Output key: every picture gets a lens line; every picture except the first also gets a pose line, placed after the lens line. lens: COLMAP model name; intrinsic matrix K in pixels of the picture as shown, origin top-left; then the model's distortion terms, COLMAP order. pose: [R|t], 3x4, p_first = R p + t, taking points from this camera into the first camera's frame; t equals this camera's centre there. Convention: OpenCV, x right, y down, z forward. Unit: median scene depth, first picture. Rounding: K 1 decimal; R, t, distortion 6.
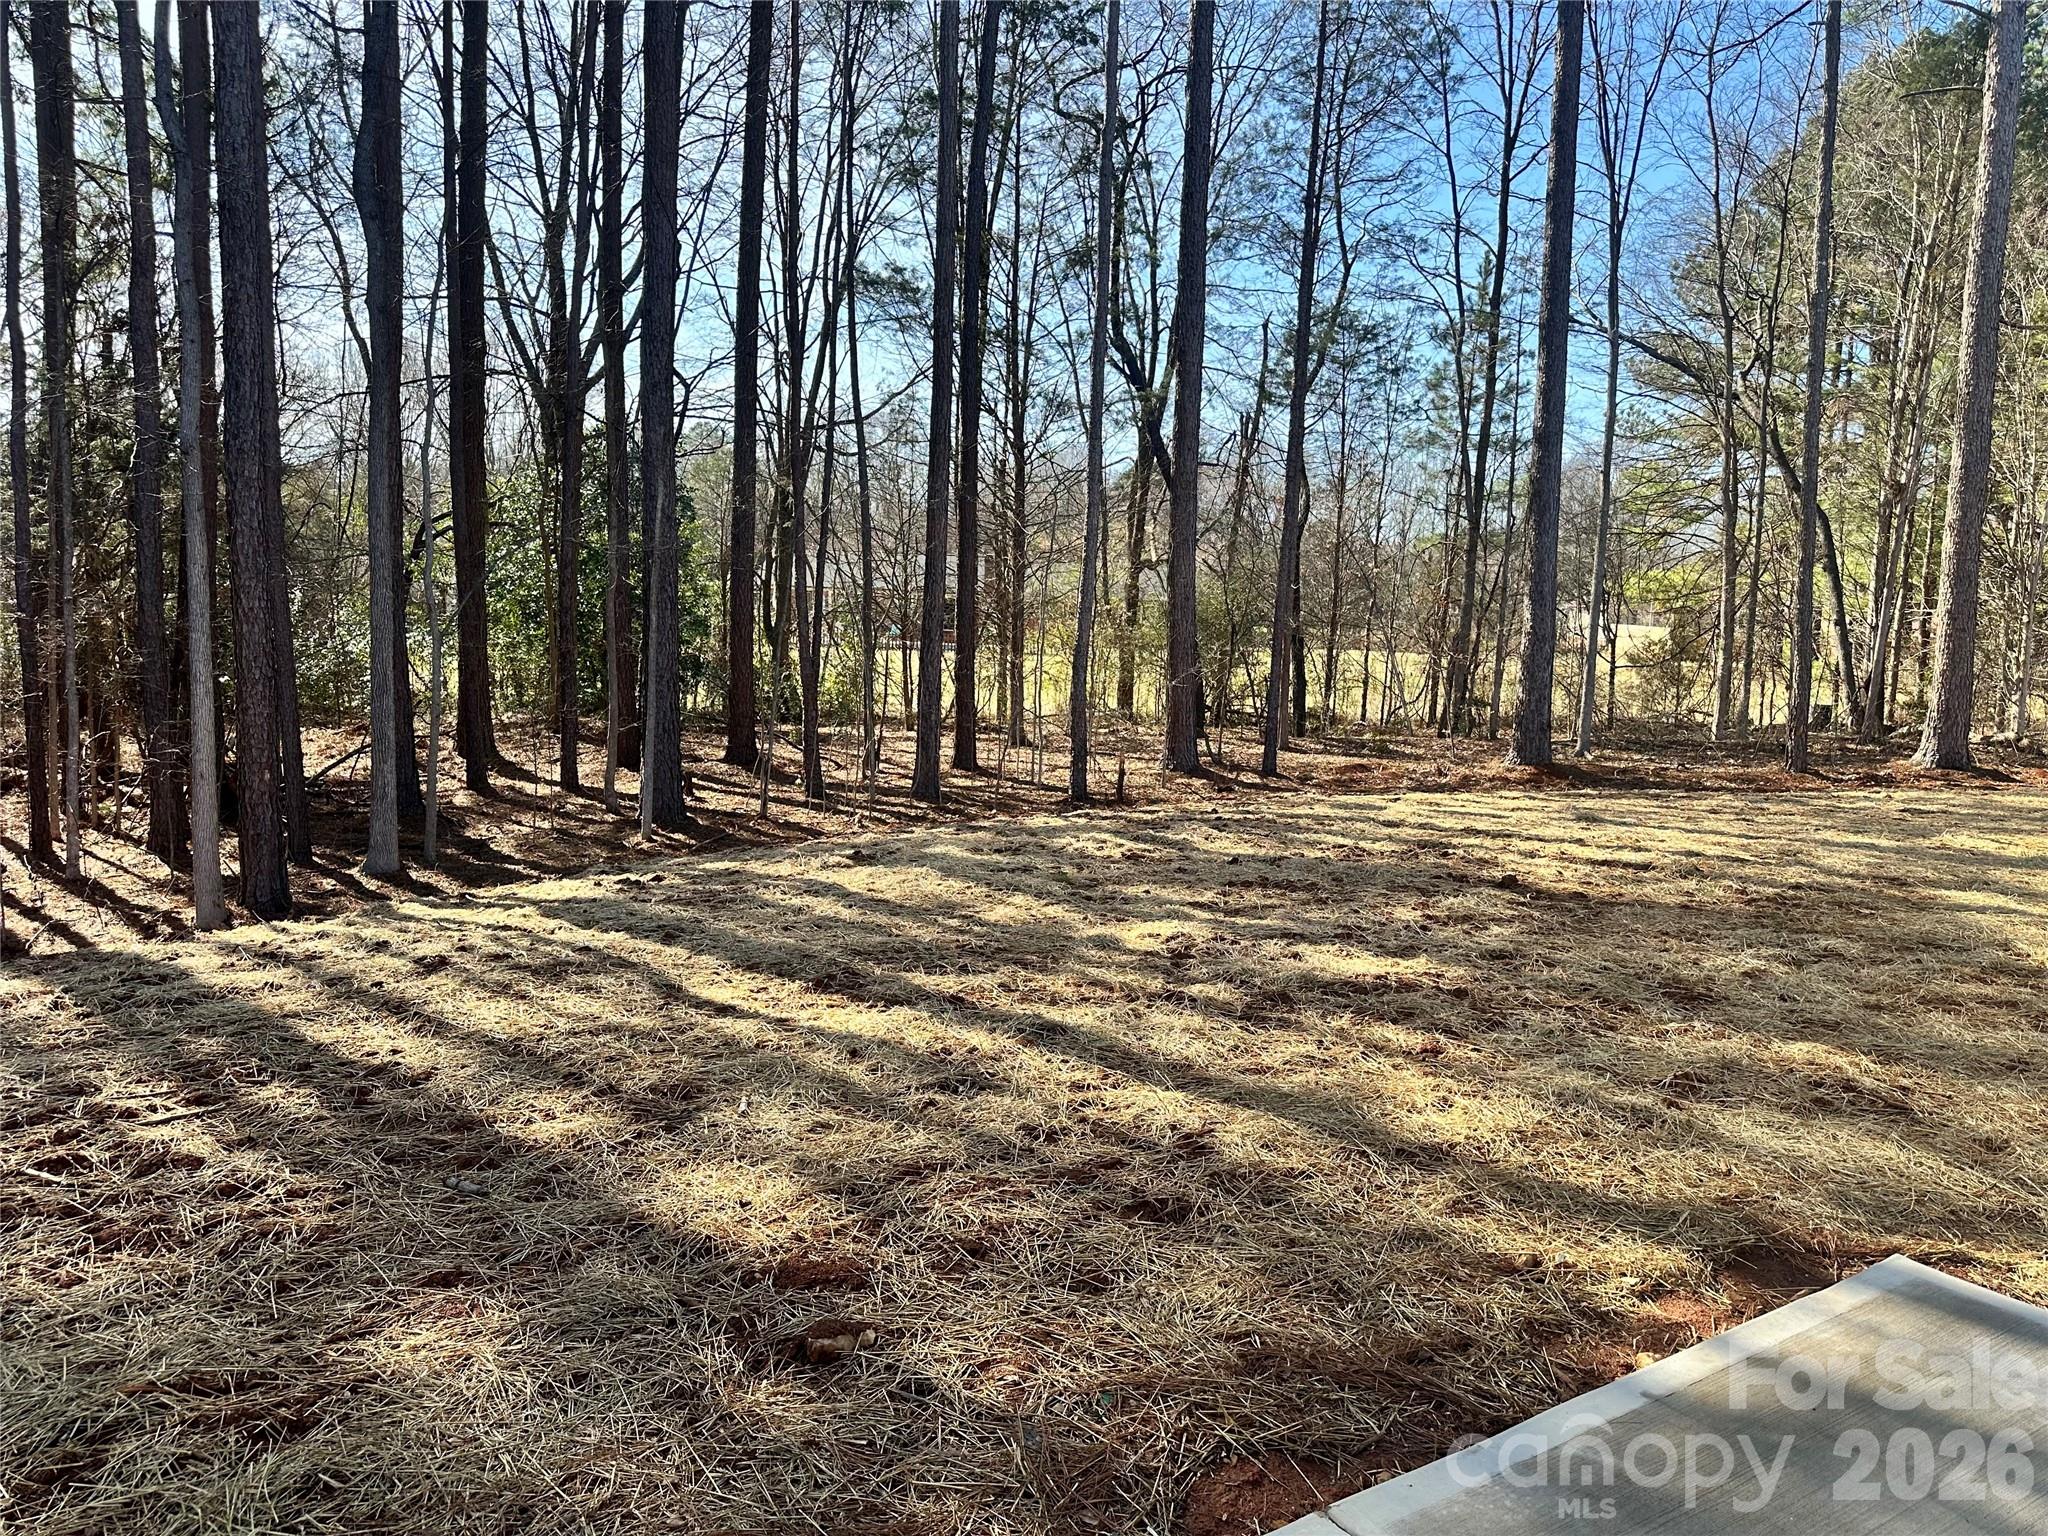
lens RADIAL K [[1437.8, 0, 1024.3], [0, 1437.8, 772.5], [0, 0, 1]] dist [0.044212, -0.053159]
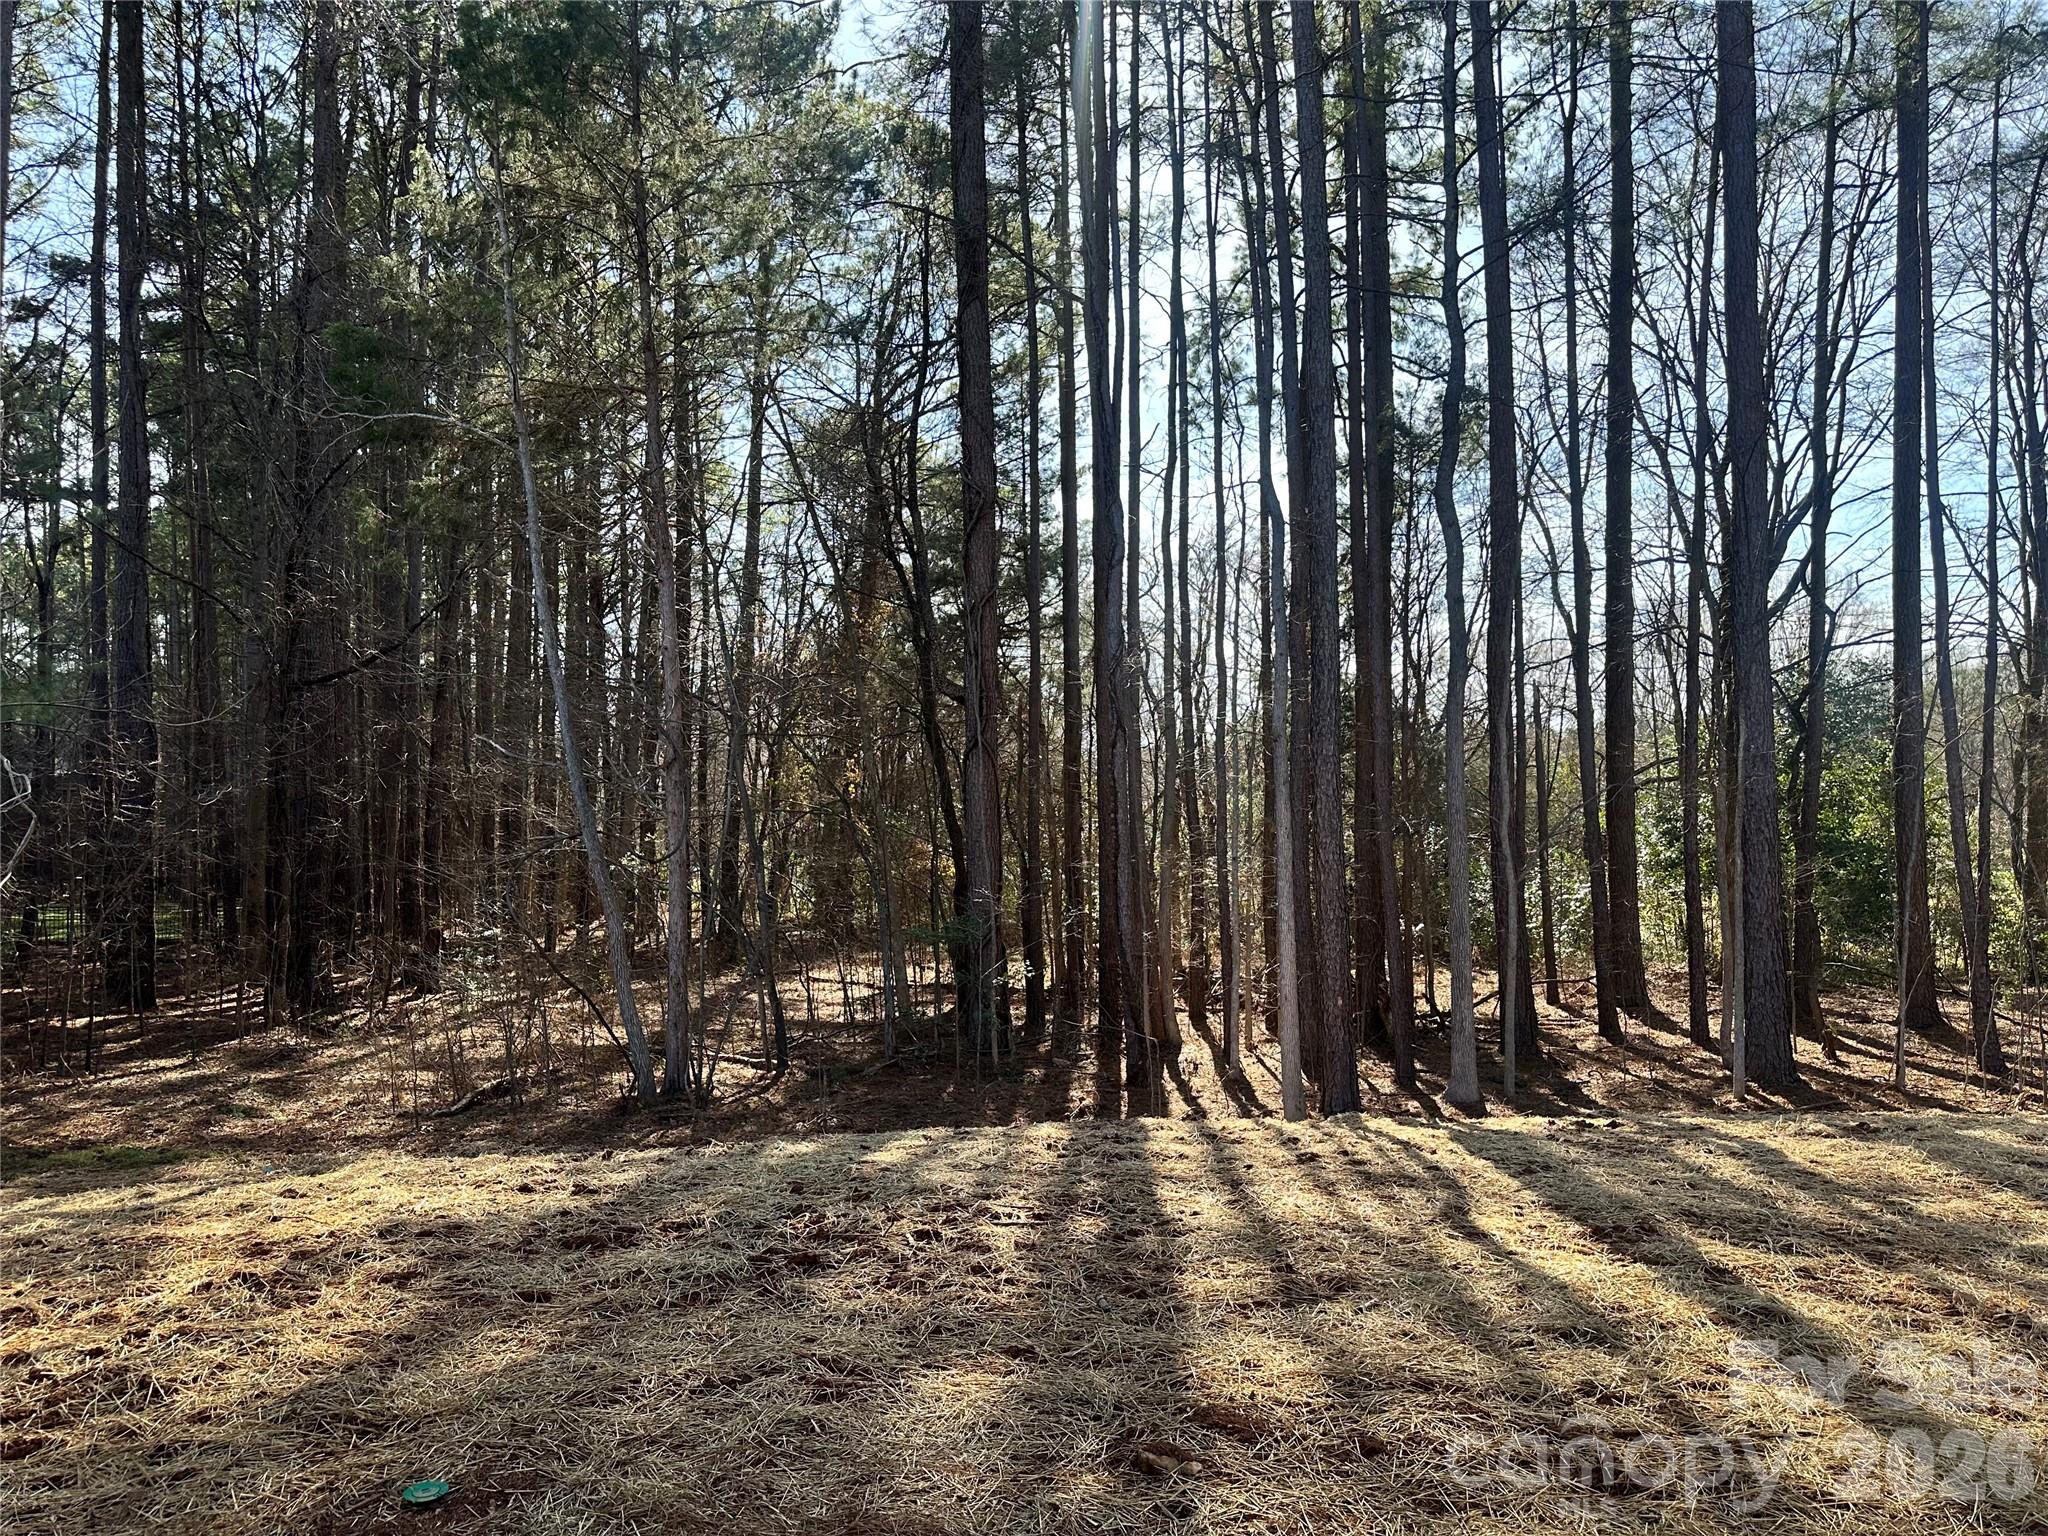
lens RADIAL K [[1437.8, 0, 1012.8], [0, 1437.8, 766.7], [0, 0, 1]] dist [0.044212, -0.053159]
pose [[0.663449, -0.068473, -0.745082, 0.446967], [-0.063907, 0.986979, -0.147609, 0.009864], [0.745487, 0.145547, 0.650435, 0.035354]]
